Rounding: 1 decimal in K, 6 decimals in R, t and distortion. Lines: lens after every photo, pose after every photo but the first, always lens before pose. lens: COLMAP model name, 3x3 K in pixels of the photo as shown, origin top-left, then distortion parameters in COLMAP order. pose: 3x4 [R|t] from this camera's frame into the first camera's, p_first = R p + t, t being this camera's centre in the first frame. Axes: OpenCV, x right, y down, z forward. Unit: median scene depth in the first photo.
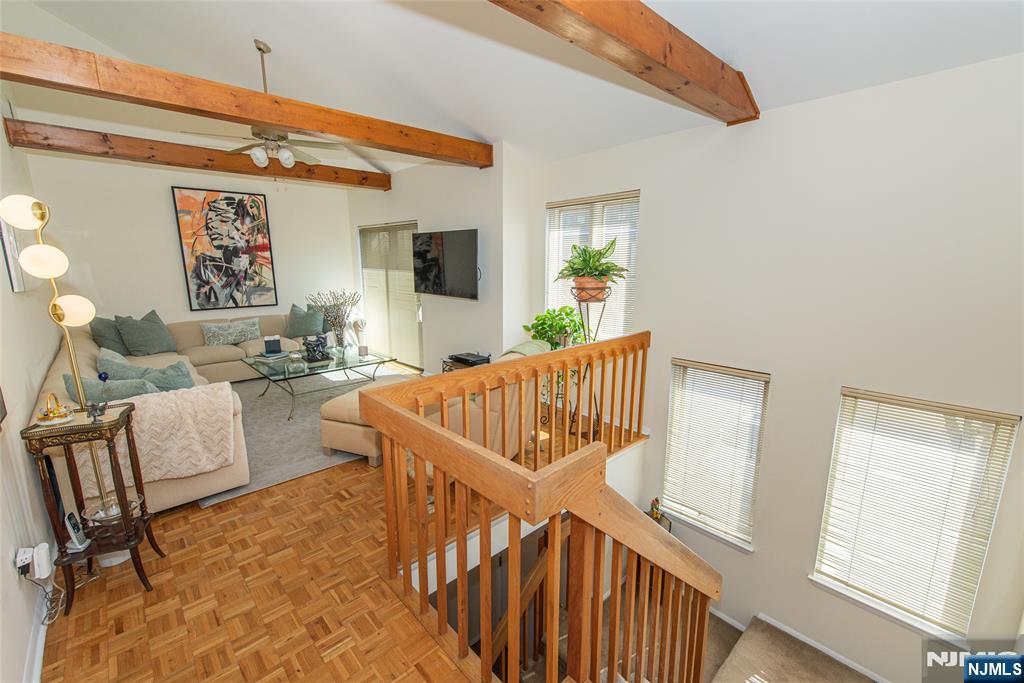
lens RADIAL K [[435.8, 0, 509.2], [0, 435.8, 349.7], [0, 0, 1]] dist [0.004441, 0.000740]
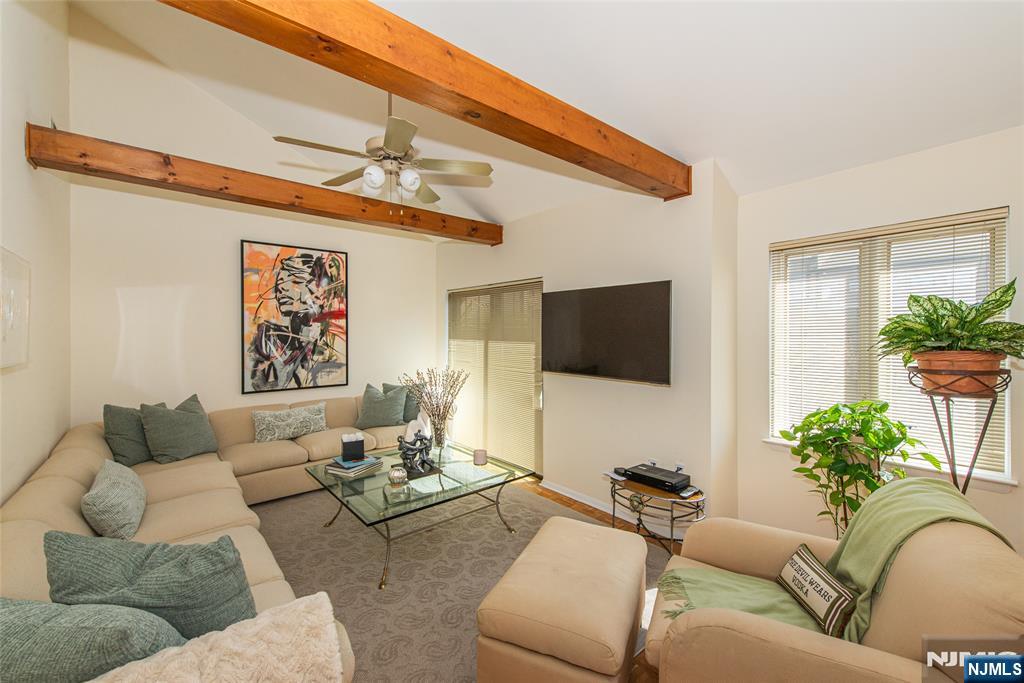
lens RADIAL K [[434.3, 0, 520.0], [0, 434.3, 333.6], [0, 0, 1]] dist [0.013438, -0.002947]
pose [[0.998691, -0.001519, -0.051136, -0.198567], [-0.008738, 0.979805, -0.199766, -0.042964], [0.050407, 0.199951, 0.978508, 0.248498]]
